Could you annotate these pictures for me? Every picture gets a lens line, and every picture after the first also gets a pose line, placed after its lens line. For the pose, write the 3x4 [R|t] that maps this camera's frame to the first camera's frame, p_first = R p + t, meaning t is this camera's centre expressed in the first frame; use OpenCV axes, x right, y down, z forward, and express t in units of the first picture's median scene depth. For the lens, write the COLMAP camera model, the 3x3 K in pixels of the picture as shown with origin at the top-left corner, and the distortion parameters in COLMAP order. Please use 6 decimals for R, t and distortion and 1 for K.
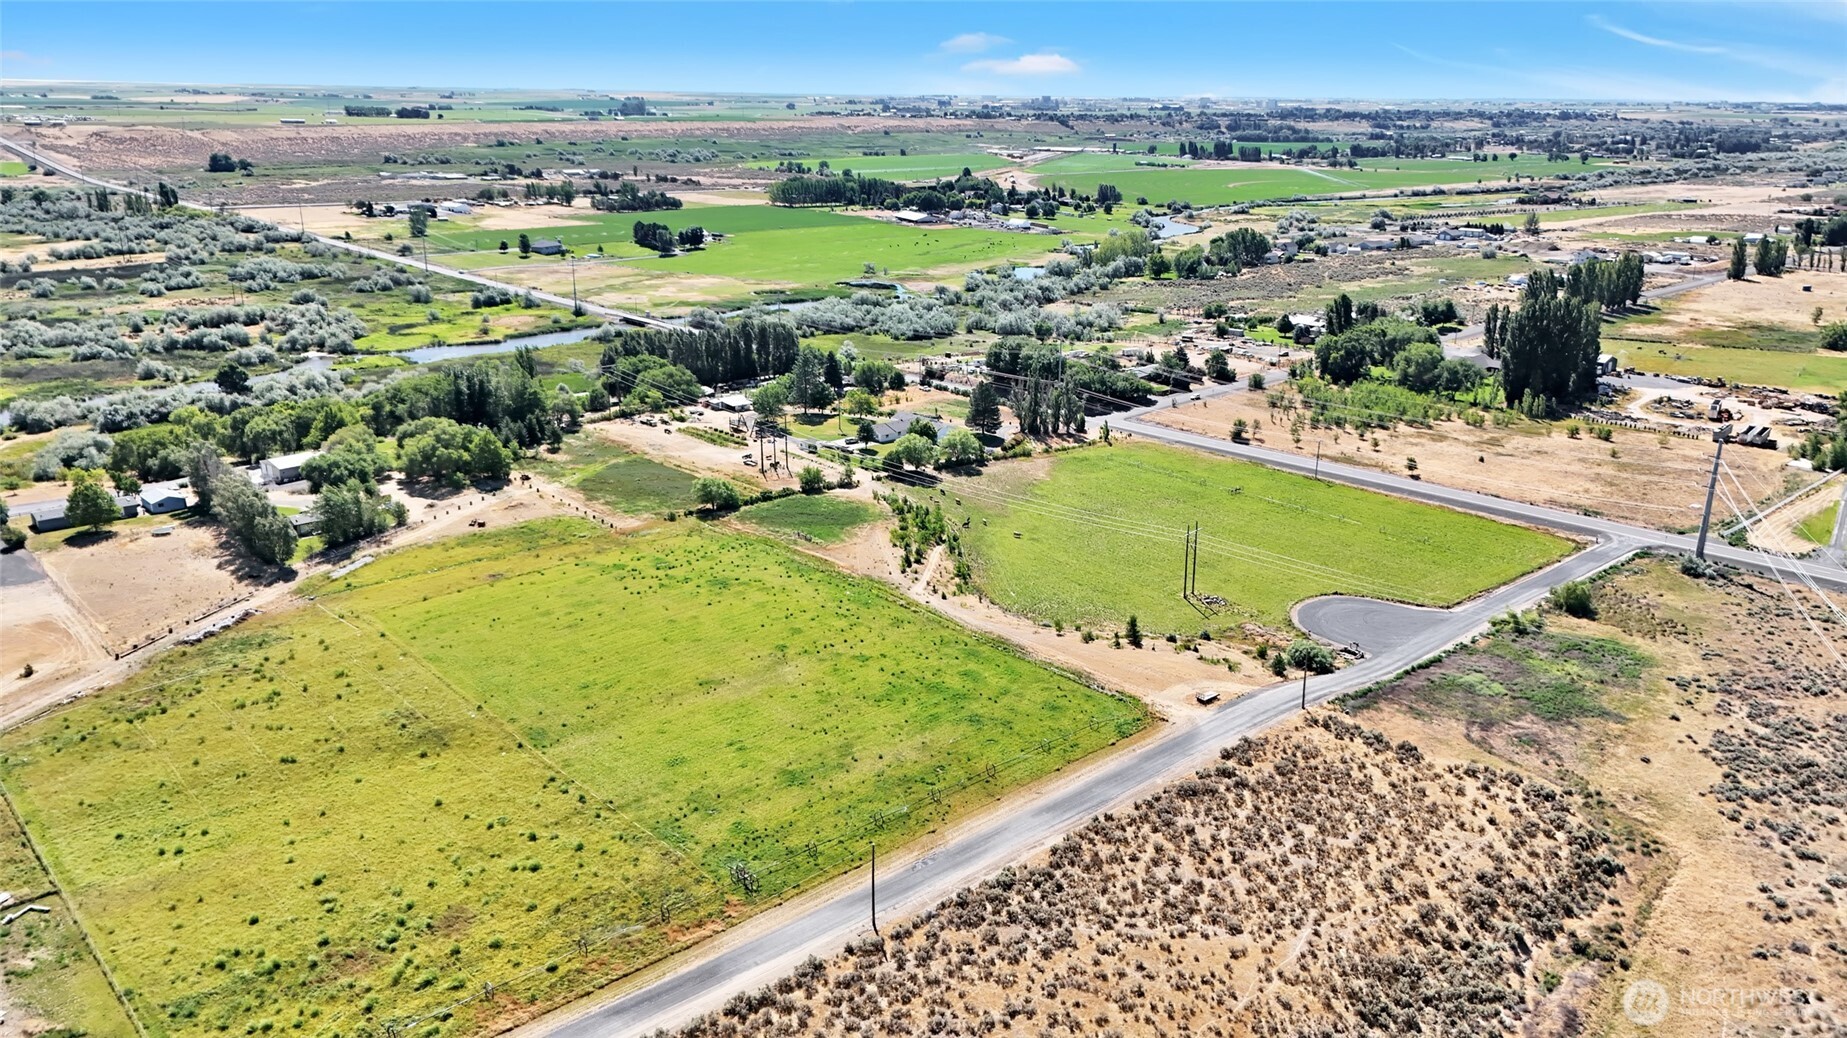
lens RADIAL K [[1363.6, 0, 923.5], [0, 1363.6, 519.0], [0, 0, 1]] dist [0.063432, -0.052513]
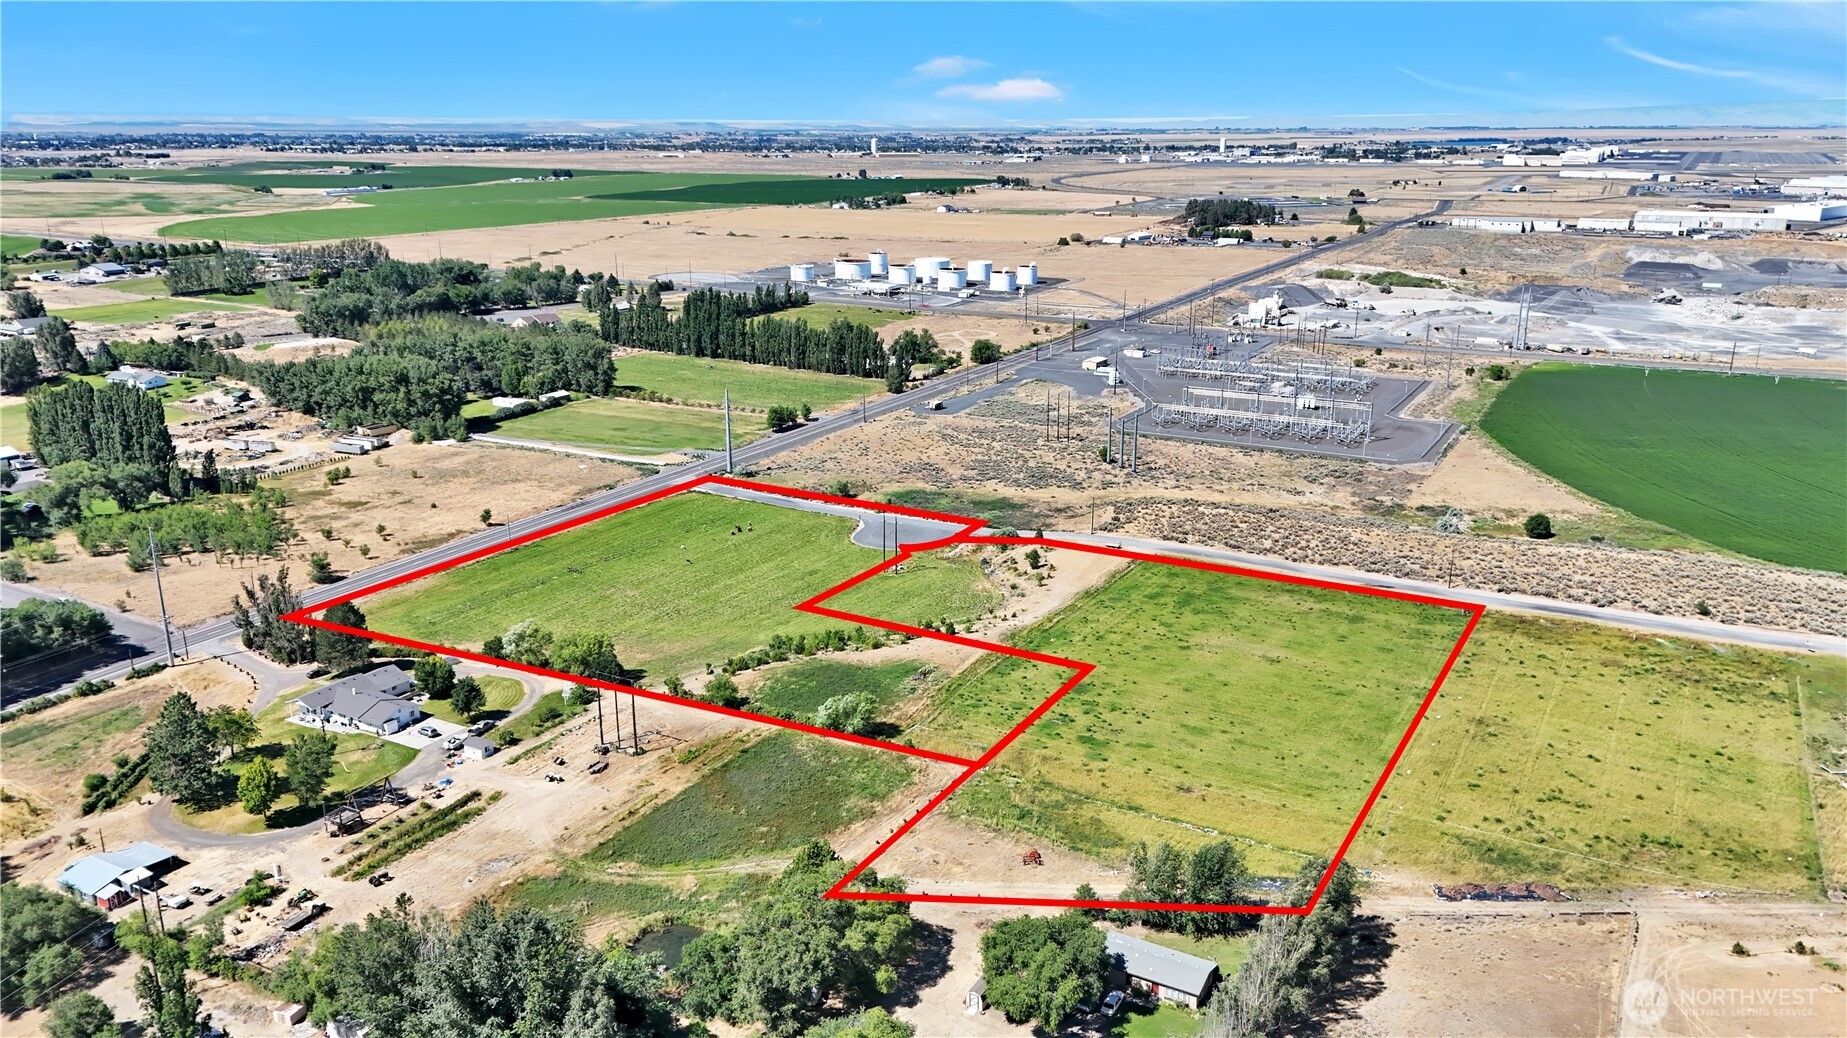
lens RADIAL K [[1363.6, 0, 923.5], [0, 1363.6, 519.0], [0, 0, 1]] dist [0.063432, -0.052513]
pose [[-0.304825, -0.271745, 0.912818, -1.275298], [0.279033, 0.890894, 0.358398, -0.578511], [-0.910616, 0.363955, -0.195741, 1.637375]]
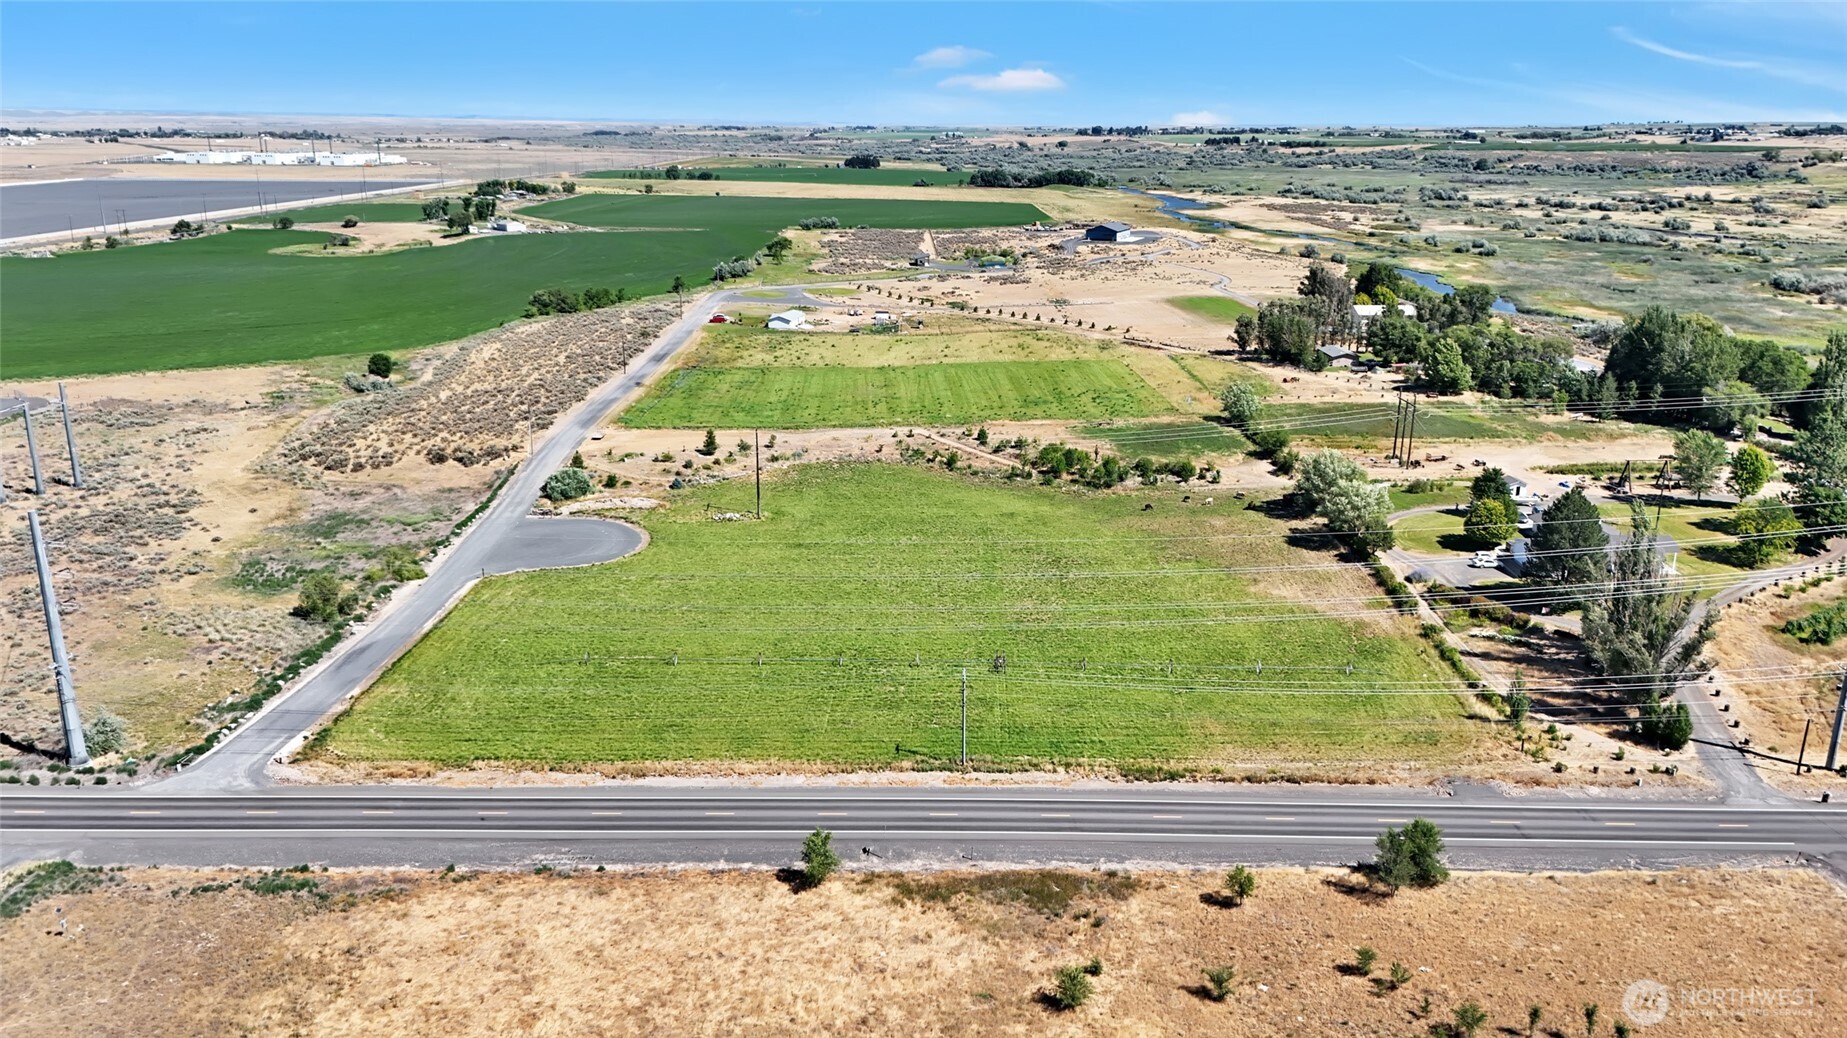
lens RADIAL K [[1363.6, 0, 923.5], [0, 1363.6, 519.0], [0, 0, 1]] dist [0.063432, -0.052513]
pose [[-0.669826, 0.195011, -0.716452, 1.016010], [-0.226297, 0.865376, 0.447117, -0.481545], [0.707193, 0.461622, -0.535521, 2.104474]]
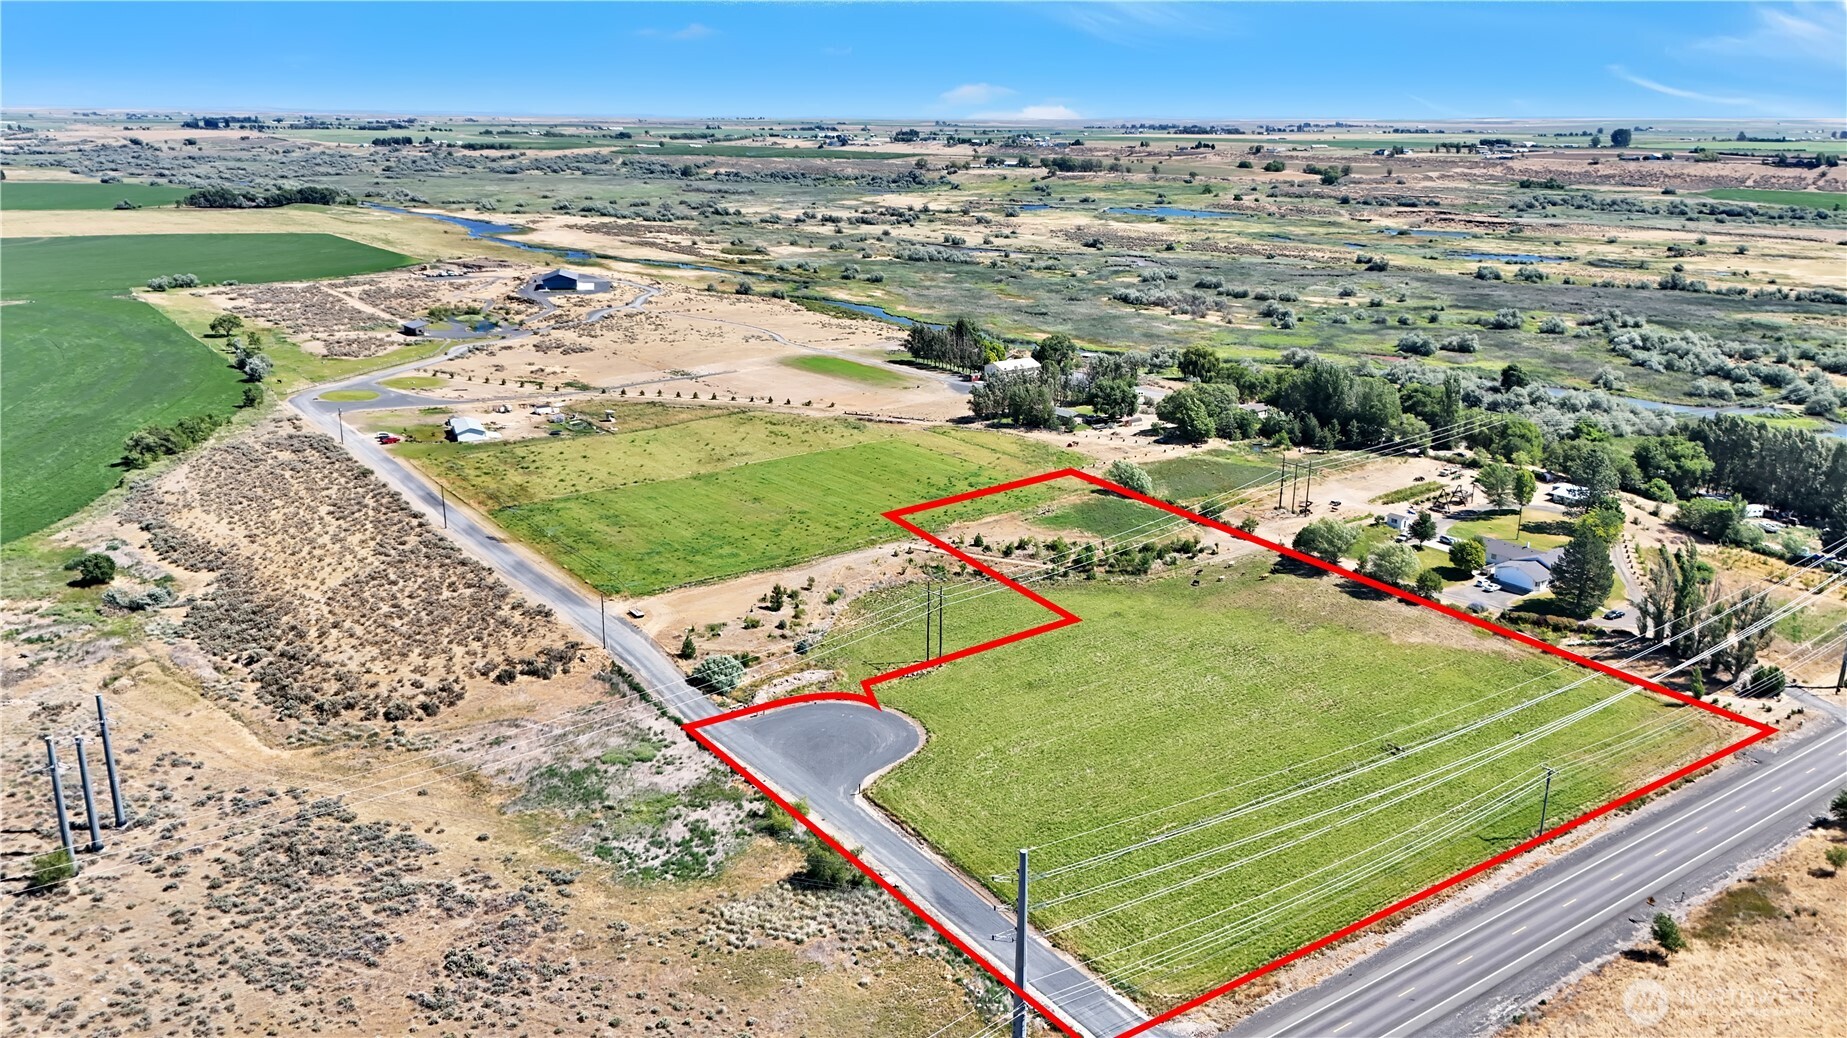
lens RADIAL K [[1363.6, 0, 923.5], [0, 1363.6, 519.0], [0, 0, 1]] dist [0.063432, -0.052513]
pose [[-0.119917, 0.271247, -0.955010, 1.399493], [-0.298032, 0.907748, 0.295246, -0.399715], [0.946994, 0.320029, -0.028014, 1.352990]]
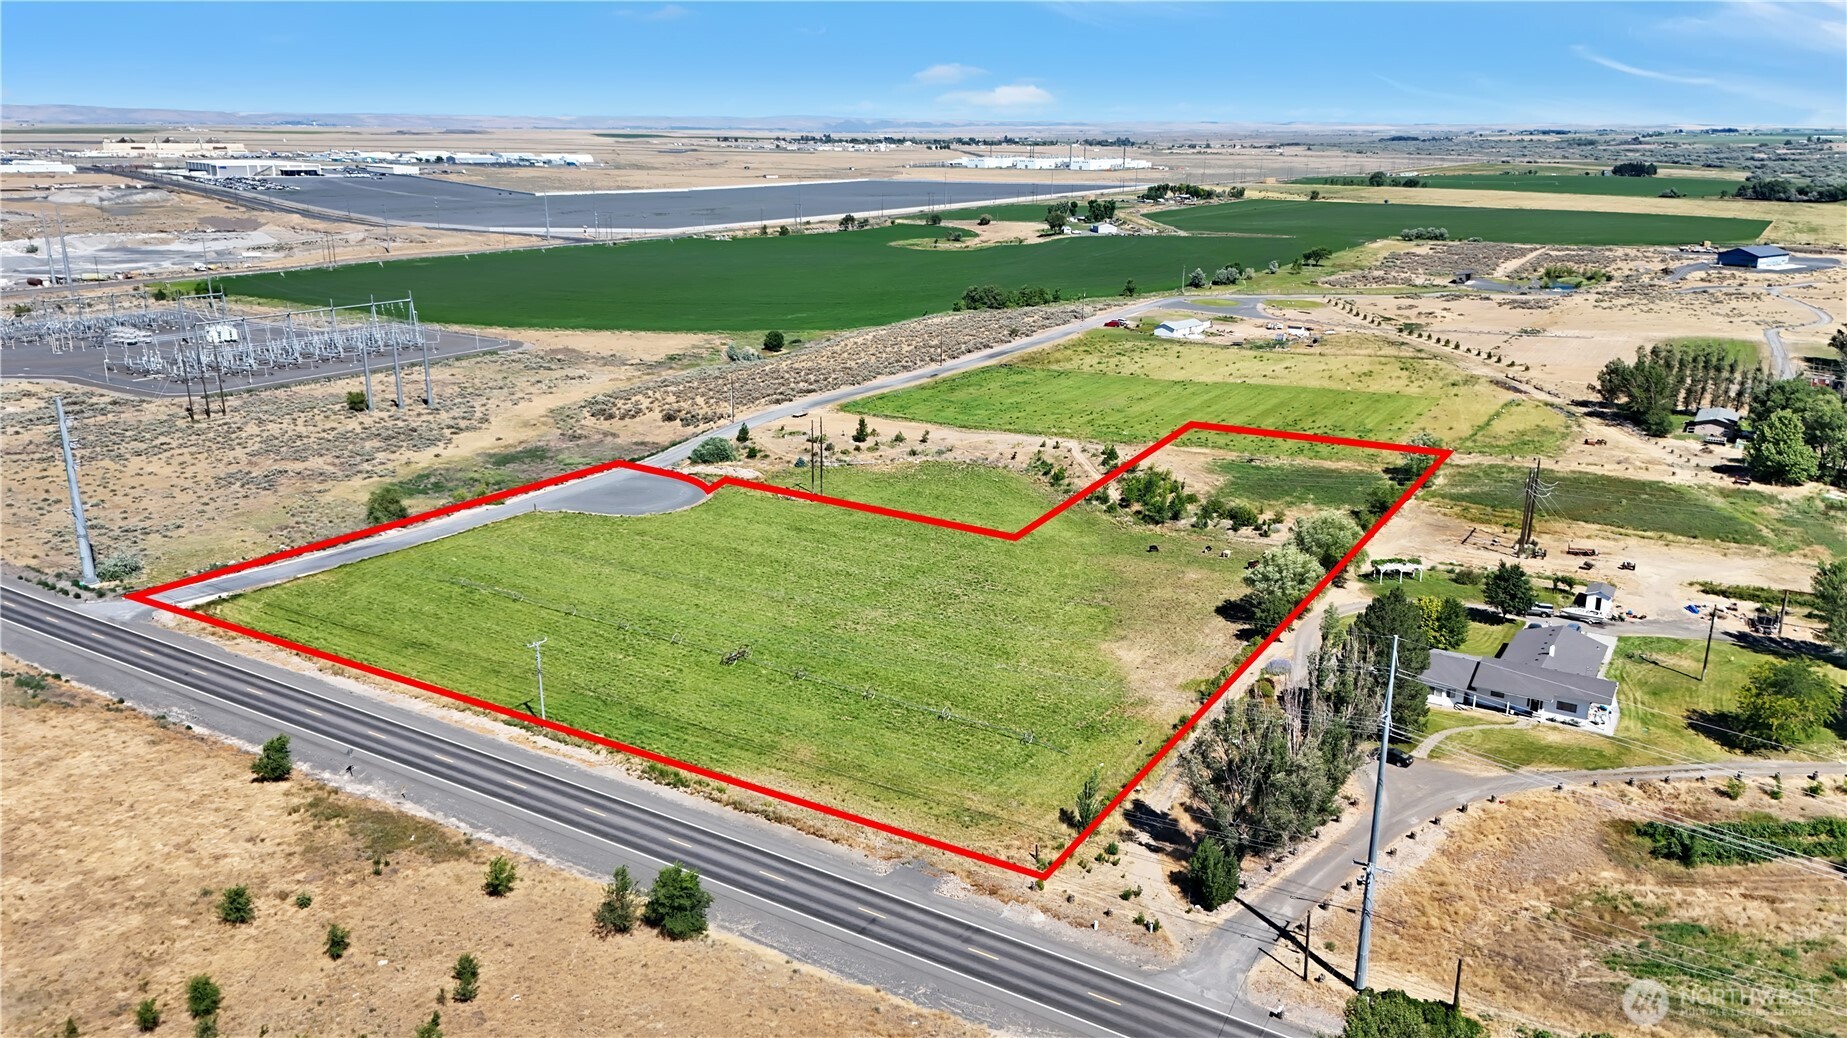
lens RADIAL K [[1363.6, 0, 923.5], [0, 1363.6, 519.0], [0, 0, 1]] dist [0.063432, -0.052513]
pose [[-0.961584, 0.063185, -0.267141, 0.504063], [-0.092321, 0.842030, 0.531472, -0.578051], [0.258522, 0.535718, -0.803849, 2.403395]]
